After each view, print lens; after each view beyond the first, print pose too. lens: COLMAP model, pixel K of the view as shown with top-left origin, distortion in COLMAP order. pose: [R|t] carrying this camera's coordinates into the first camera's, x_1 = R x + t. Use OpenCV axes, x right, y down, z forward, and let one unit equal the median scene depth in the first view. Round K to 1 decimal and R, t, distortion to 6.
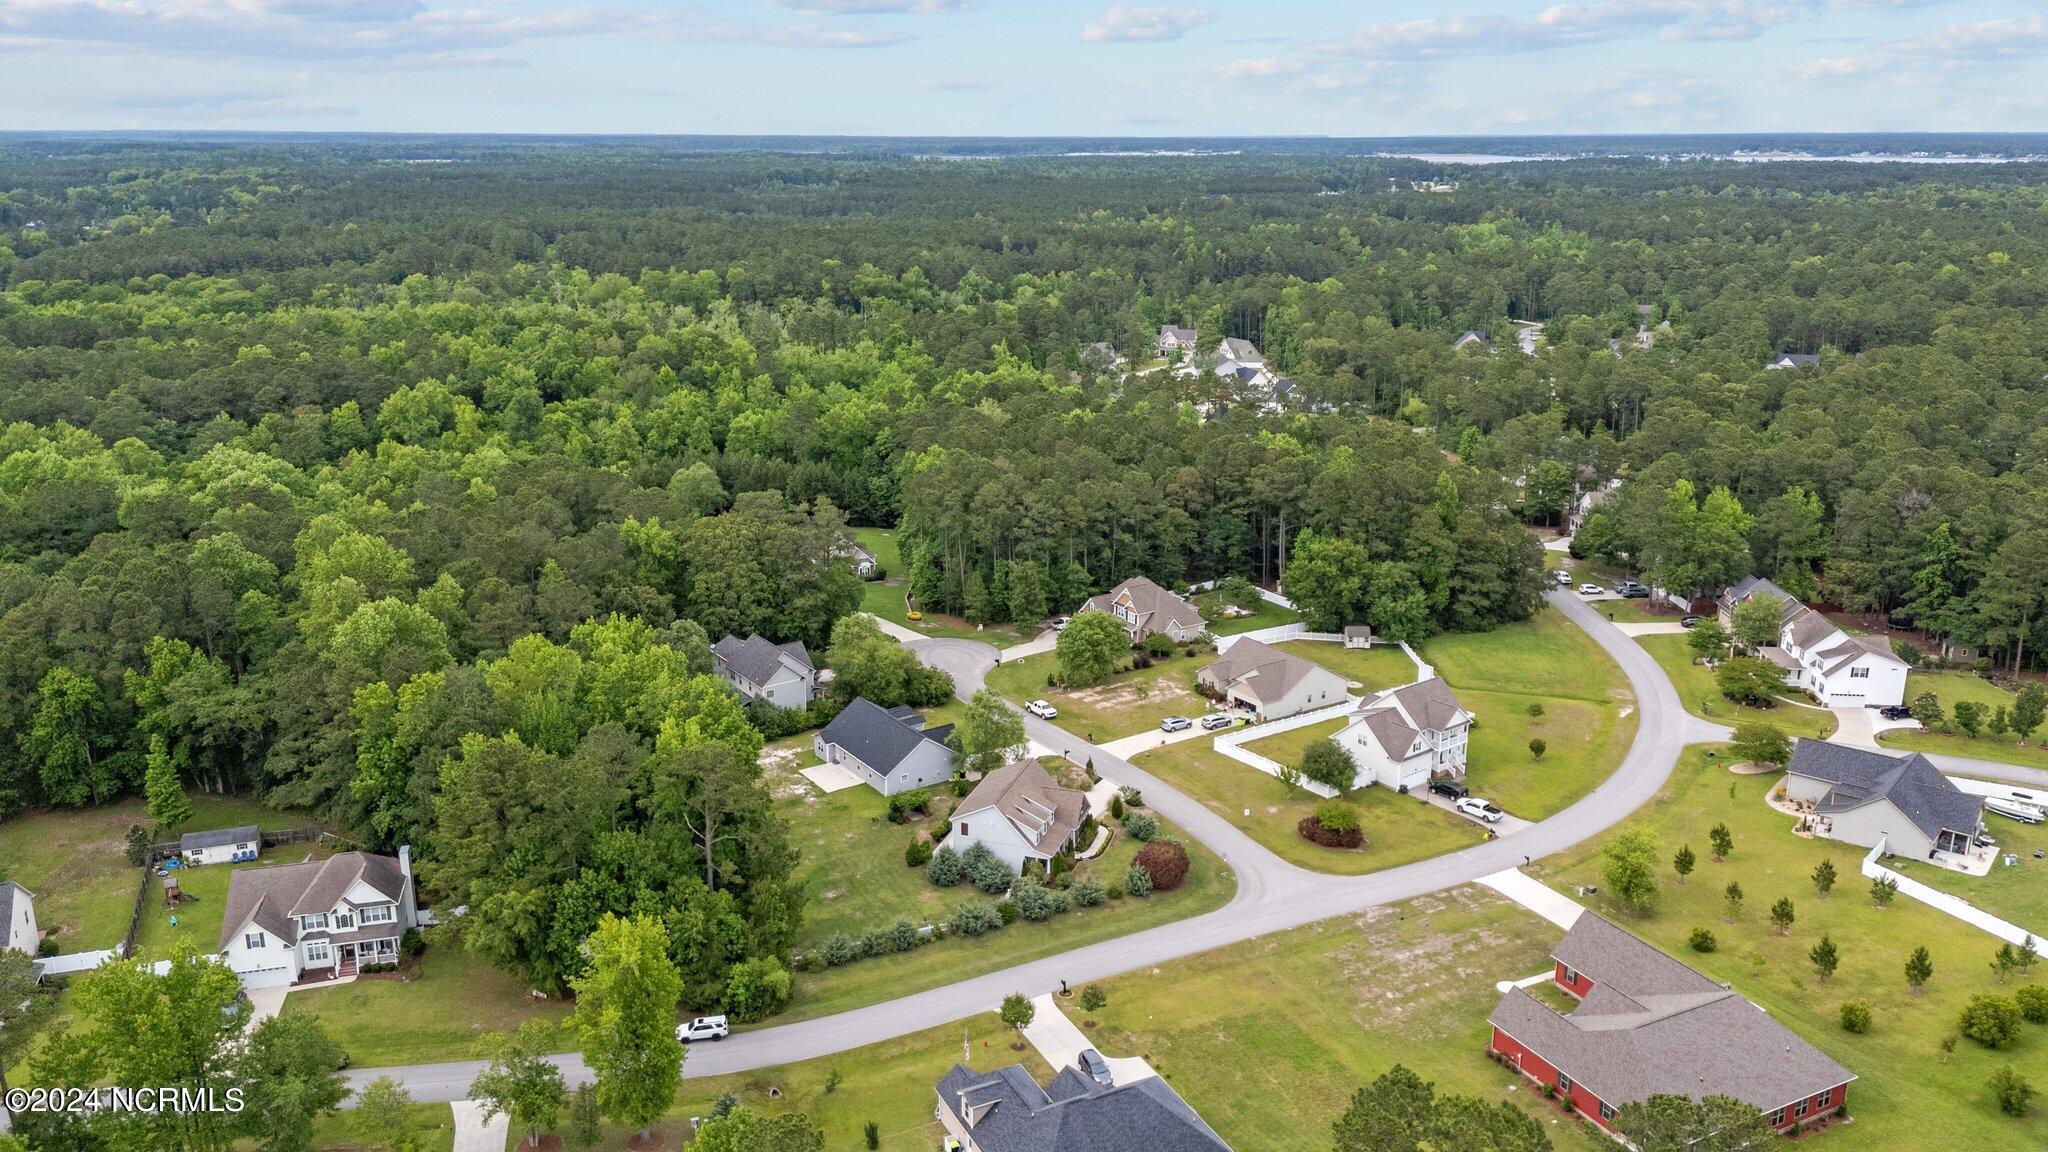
lens RADIAL K [[1531.5, 0, 1024.0], [0, 1531.5, 576.0], [0, 0, 1]] dist [0.114324, -0.148810]
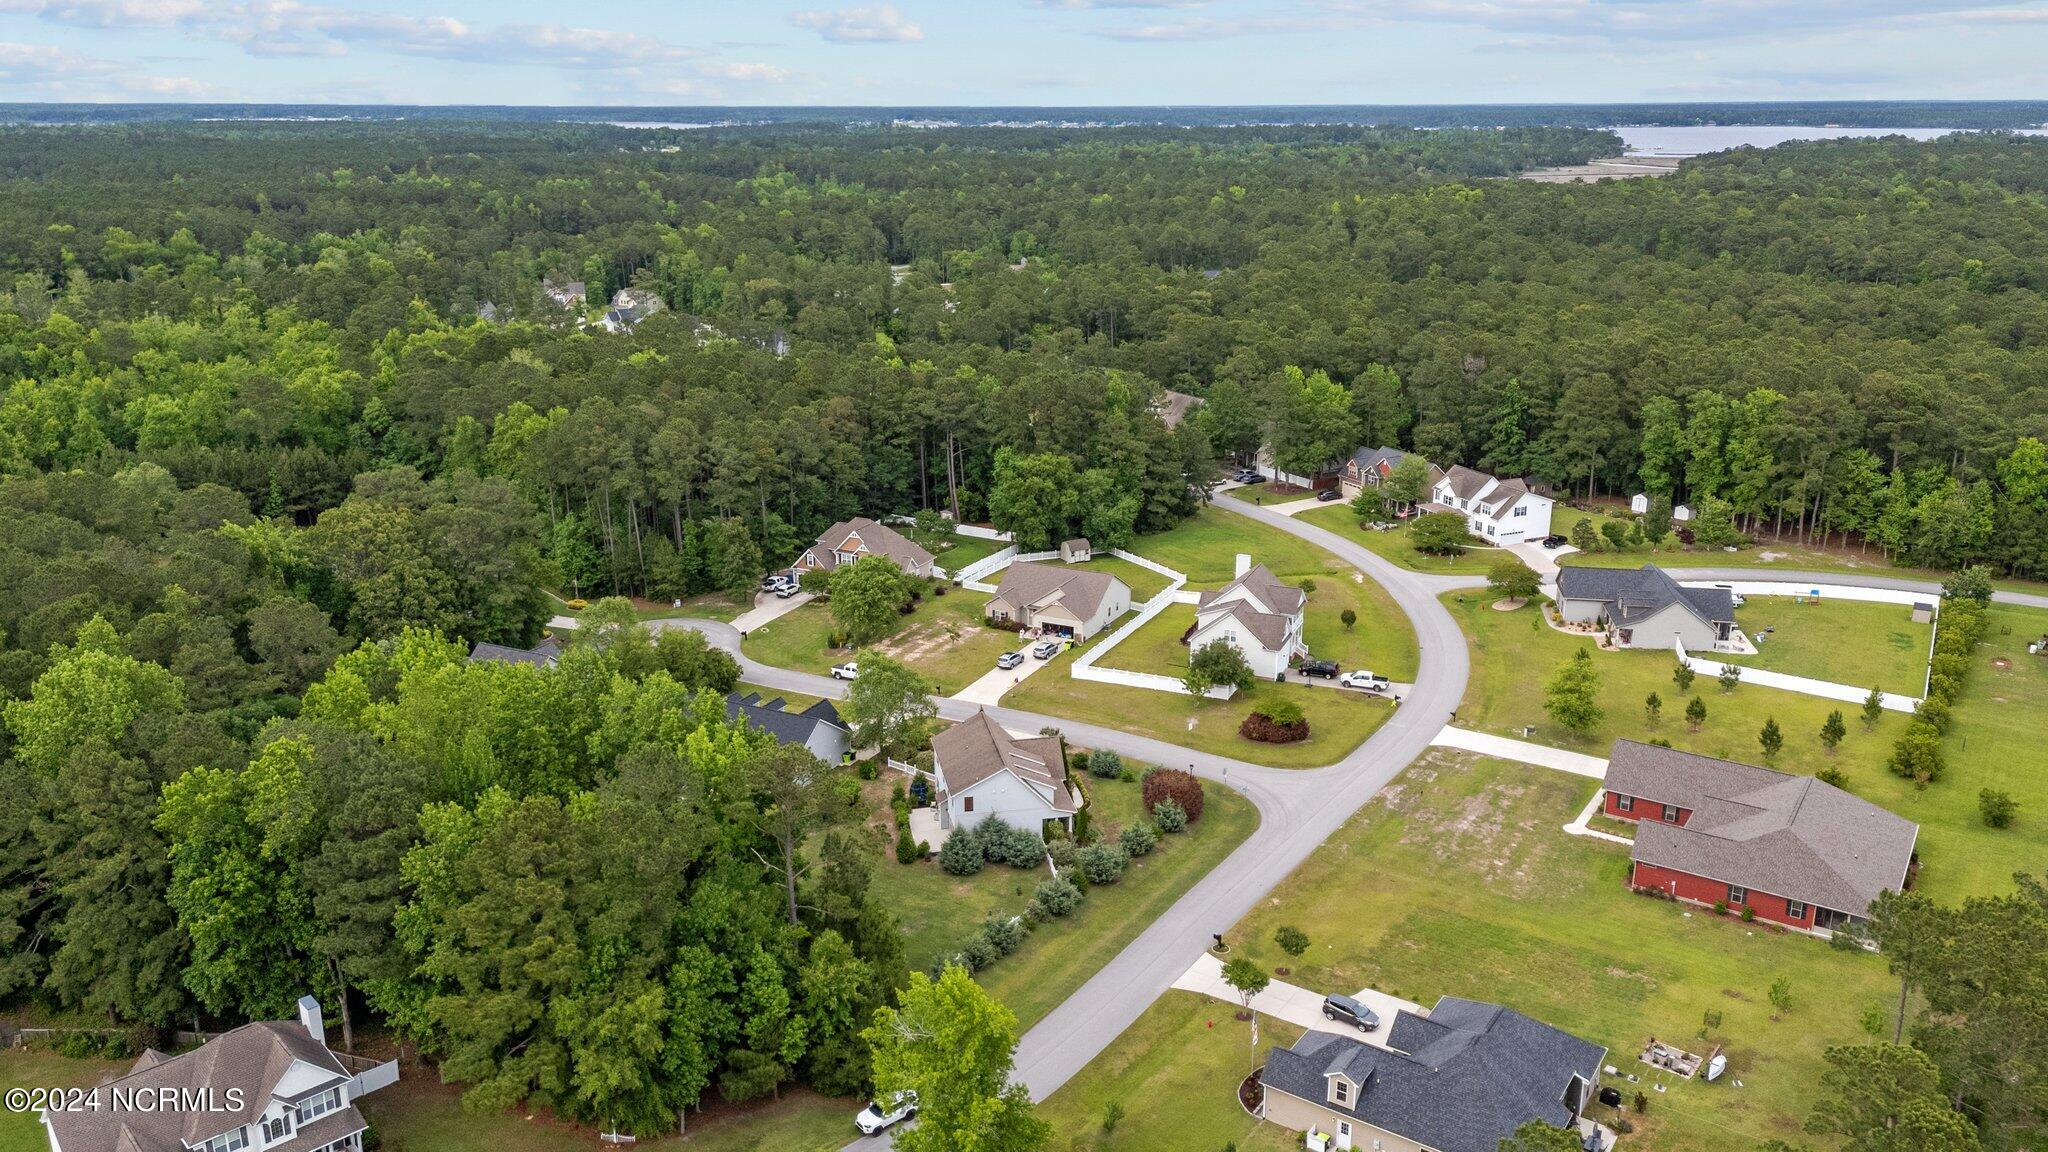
lens RADIAL K [[1531.5, 0, 1024.0], [0, 1531.5, 576.0], [0, 0, 1]] dist [0.114324, -0.148810]
pose [[0.871534, -0.145133, 0.468363, -0.278254], [0.137452, 0.989207, 0.050755, 0.002075], [-0.470675, 0.020143, 0.882077, 0.174494]]
